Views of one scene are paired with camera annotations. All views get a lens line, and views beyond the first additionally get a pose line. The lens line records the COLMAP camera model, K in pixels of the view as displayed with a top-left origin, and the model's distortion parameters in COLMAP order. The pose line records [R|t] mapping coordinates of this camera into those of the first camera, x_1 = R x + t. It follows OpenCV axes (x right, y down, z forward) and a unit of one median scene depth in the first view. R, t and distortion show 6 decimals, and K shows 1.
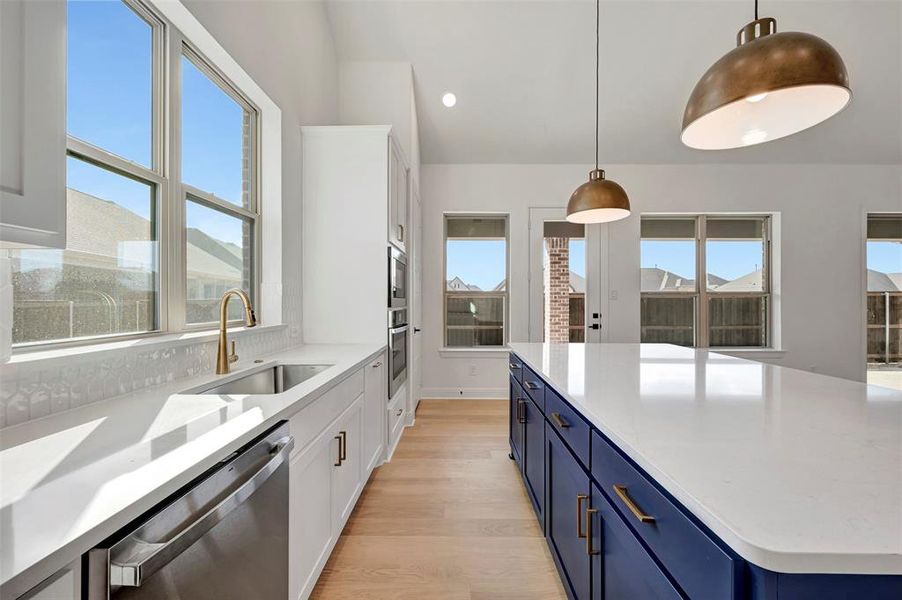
lens RADIAL K [[356.4, 0, 451.1], [0, 356.4, 300.7], [0, 0, 1]] dist [0.000903, -0.000317]
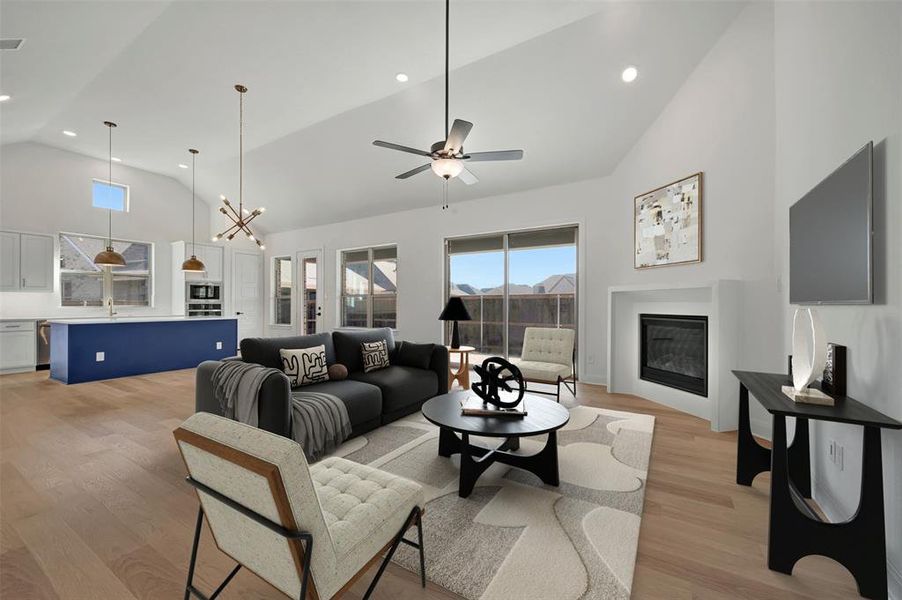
lens RADIAL K [[356.4, 0, 453.5], [0, 356.4, 304.6], [0, 0, 1]] dist [0.000903, -0.000317]
pose [[0.860087, -0.002276, -0.510143, 2.174522], [0.001596, 0.999997, -0.001770, 0.030029], [0.510145, 0.000708, 0.860088, -0.258228]]
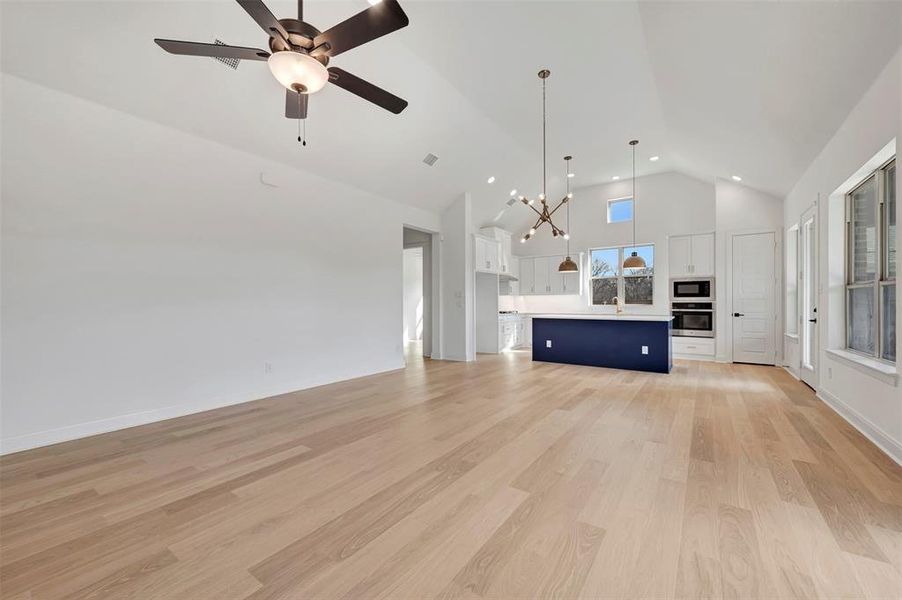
lens RADIAL K [[356.4, 0, 456.4], [0, 356.4, 301.7], [0, 0, 1]] dist [0.000903, -0.000317]
pose [[-0.567007, -0.005467, -0.823695, 2.029158], [0.001480, 0.999970, -0.007656, 0.028000], [0.823712, -0.005560, -0.566982, 0.821228]]
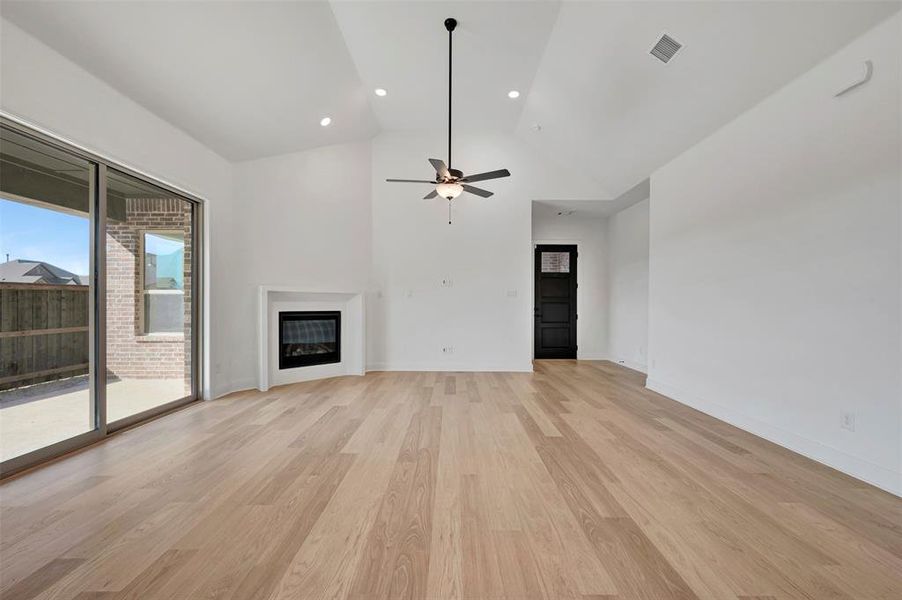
lens RADIAL K [[356.4, 0, 453.0], [0, 356.4, 305.3], [0, 0, 1]] dist [0.000903, -0.000317]
pose [[-0.011266, -0.008309, 0.999902, 0.841038], [-0.003783, 0.999959, 0.008267, 0.022704], [-0.999929, -0.003689, -0.011297, 0.398680]]
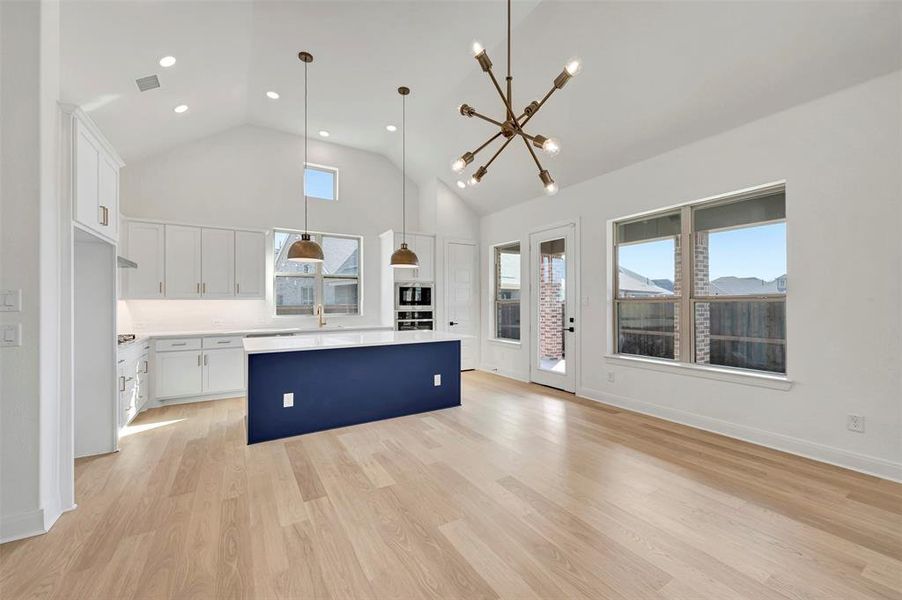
lens RADIAL K [[356.4, 0, 454.0], [0, 356.4, 300.9], [0, 0, 1]] dist [0.000903, -0.000317]
pose [[0.530799, -0.010433, -0.847433, 1.305693], [0.004722, 0.999945, -0.009354, -0.010634], [0.847484, 0.000964, 0.530819, 0.095033]]
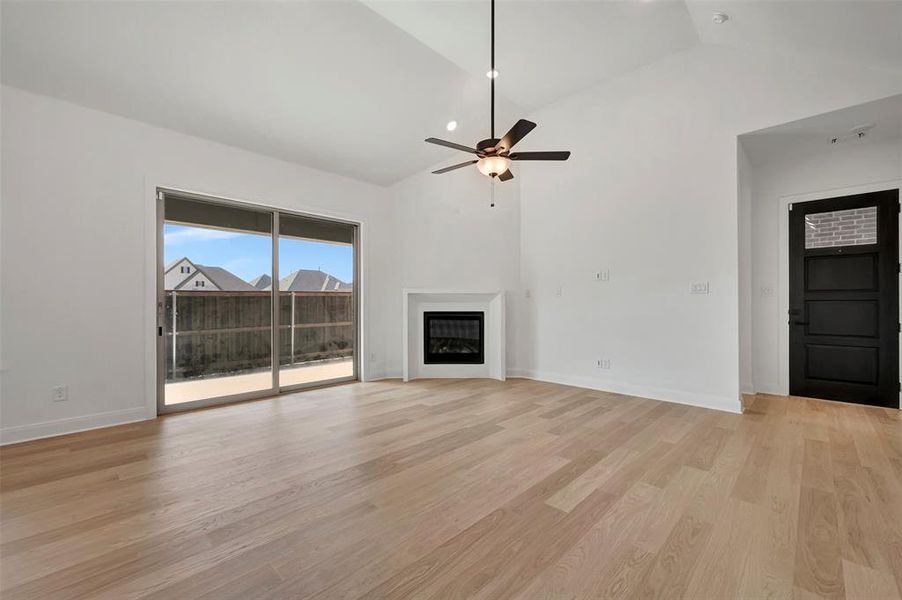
lens RADIAL K [[372.7, 0, 456.0], [0, 372.7, 304.2], [0, 0, 1]] dist [-0.003989, 0.002210]
pose [[0.685593, -0.005439, 0.727964, 1.133365], [0.004378, 0.999985, 0.003349, 0.024439], [-0.727971, 0.000891, 0.685607, -0.088591]]
